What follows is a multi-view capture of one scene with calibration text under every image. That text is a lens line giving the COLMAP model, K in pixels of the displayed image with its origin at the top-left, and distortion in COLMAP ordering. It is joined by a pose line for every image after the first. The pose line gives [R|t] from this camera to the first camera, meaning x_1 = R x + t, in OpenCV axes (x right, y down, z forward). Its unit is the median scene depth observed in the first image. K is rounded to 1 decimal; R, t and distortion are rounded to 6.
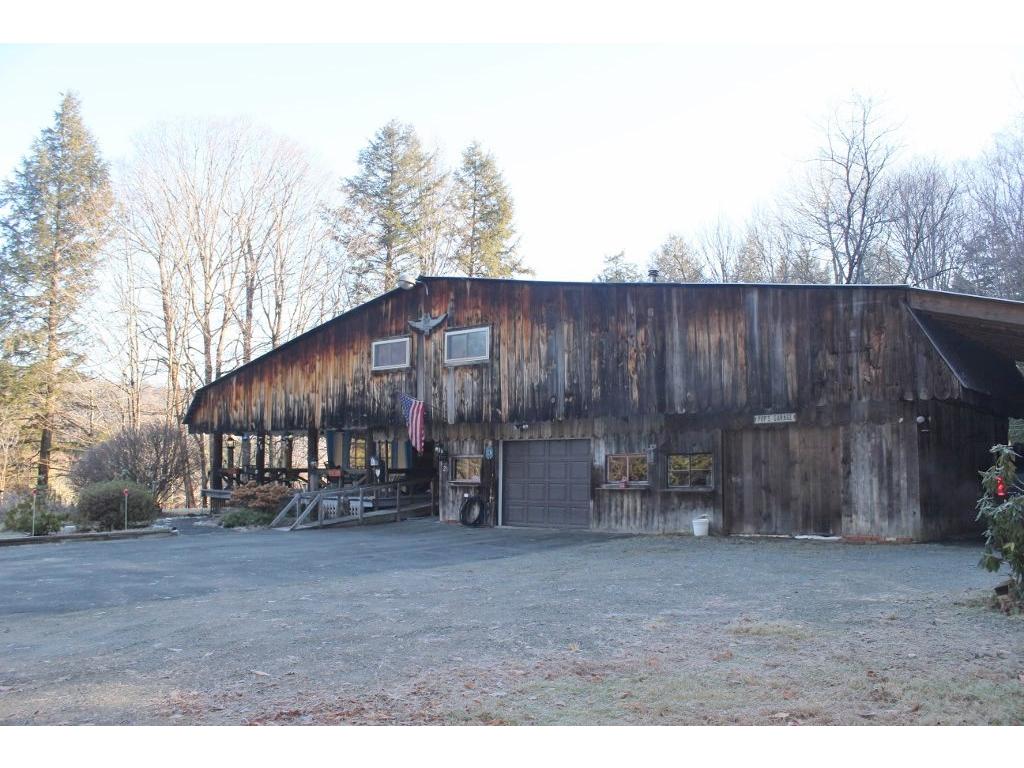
lens RADIAL K [[862.4, 0, 512.0], [0, 862.4, 384.0], [0, 0, 1]] dist [-0.150245, 0.139561]
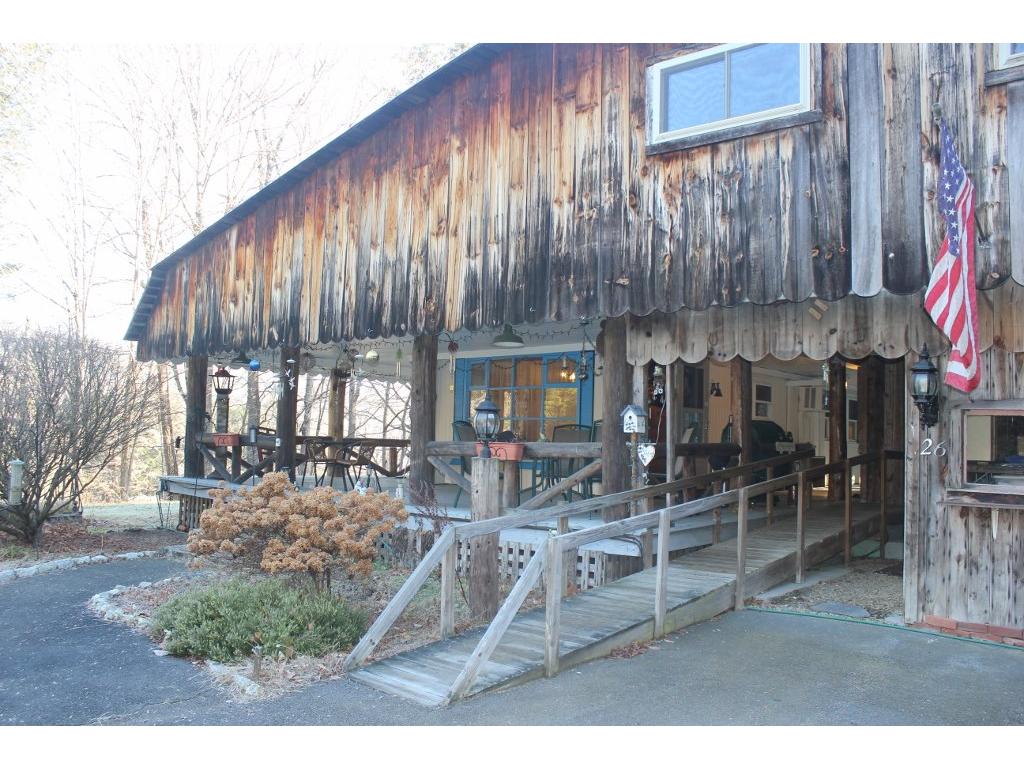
lens RADIAL K [[862.4, 0, 512.0], [0, 862.4, 384.0], [0, 0, 1]] dist [-0.150245, 0.139561]
pose [[0.999553, 0.029112, -0.006871, -0.190734], [-0.028918, 0.999221, 0.026858, 0.062153], [0.007648, -0.026647, 0.999616, 0.604163]]
